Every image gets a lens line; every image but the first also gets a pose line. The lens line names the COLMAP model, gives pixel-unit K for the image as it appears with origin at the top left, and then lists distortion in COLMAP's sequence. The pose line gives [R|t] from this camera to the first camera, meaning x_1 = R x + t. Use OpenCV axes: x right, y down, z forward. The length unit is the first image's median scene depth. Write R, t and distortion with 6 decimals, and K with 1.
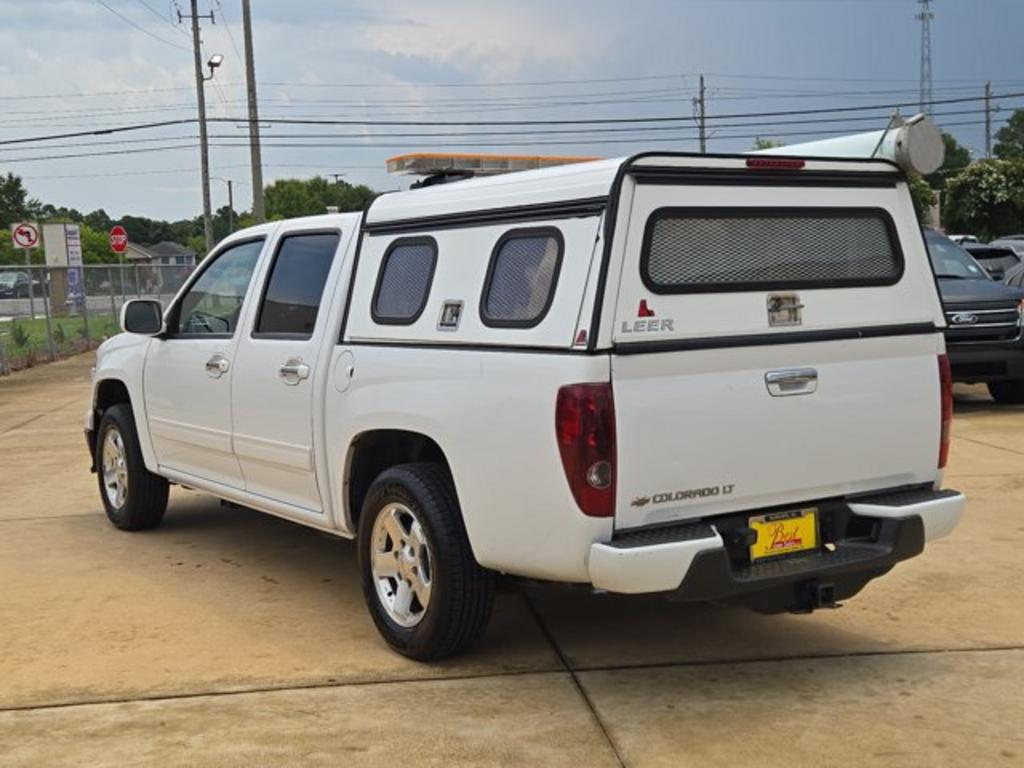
lens RADIAL K [[1352.7, 0, 504.2], [0, 1352.7, 386.3], [0, 0, 1]] dist [0.098417, -0.143756]
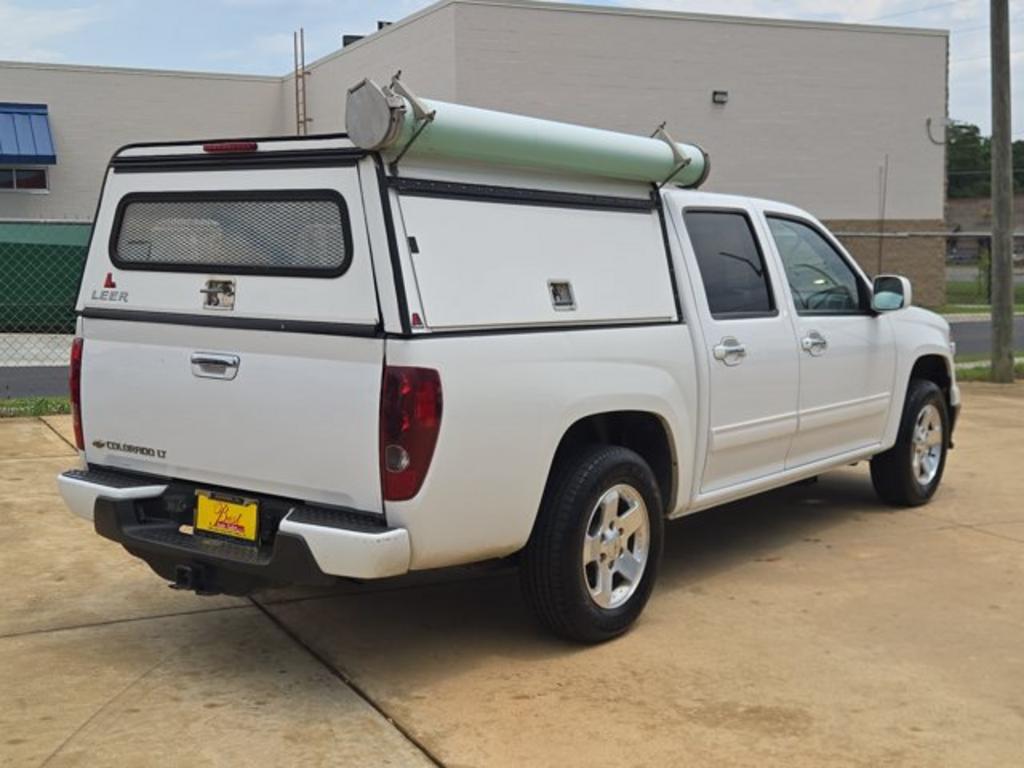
lens RADIAL K [[1317.9, 0, 512.0], [0, 1317.9, 384.0], [0, 0, 1]] dist [0.067347, -0.021959]
pose [[0.344677, 0.127258, -0.930055, 1.203812], [-0.101425, 0.990017, 0.097874, -0.108117], [0.933226, 0.060596, 0.354143, 0.861089]]
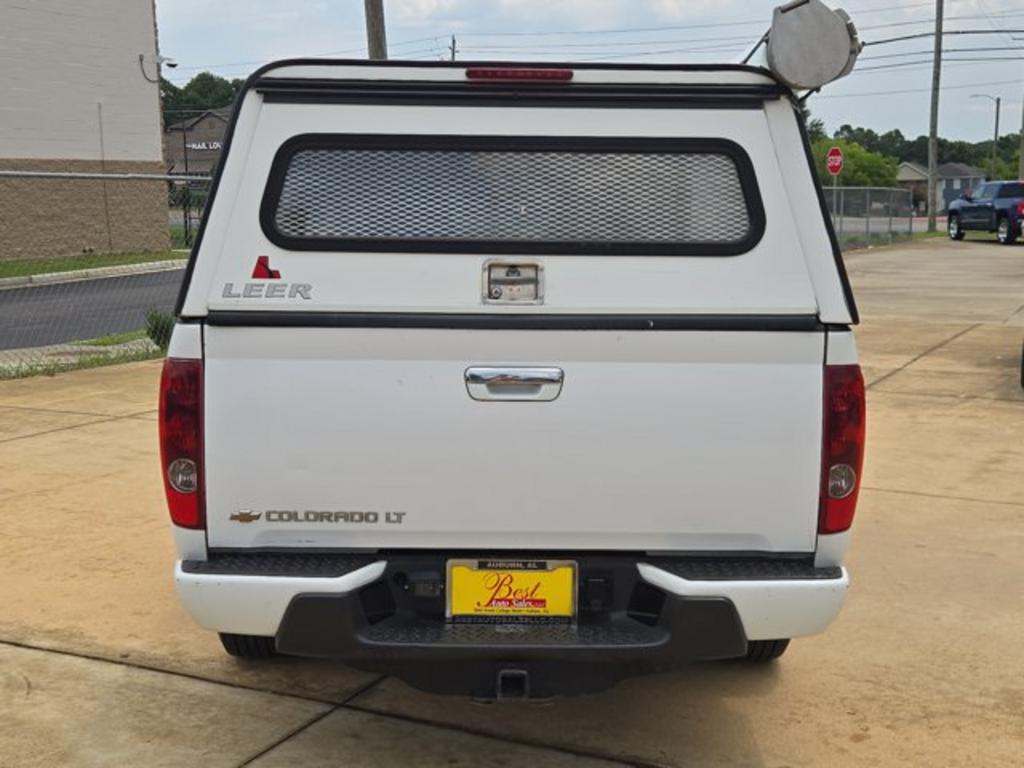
lens RADIAL K [[1352.7, 0, 504.2], [0, 1352.7, 386.3], [0, 0, 1]] dist [0.098417, -0.143756]
pose [[0.846597, 0.107932, -0.521176, 0.580761], [-0.078122, 0.993816, 0.078910, -0.057704], [0.526470, -0.026090, 0.849793, 0.391083]]
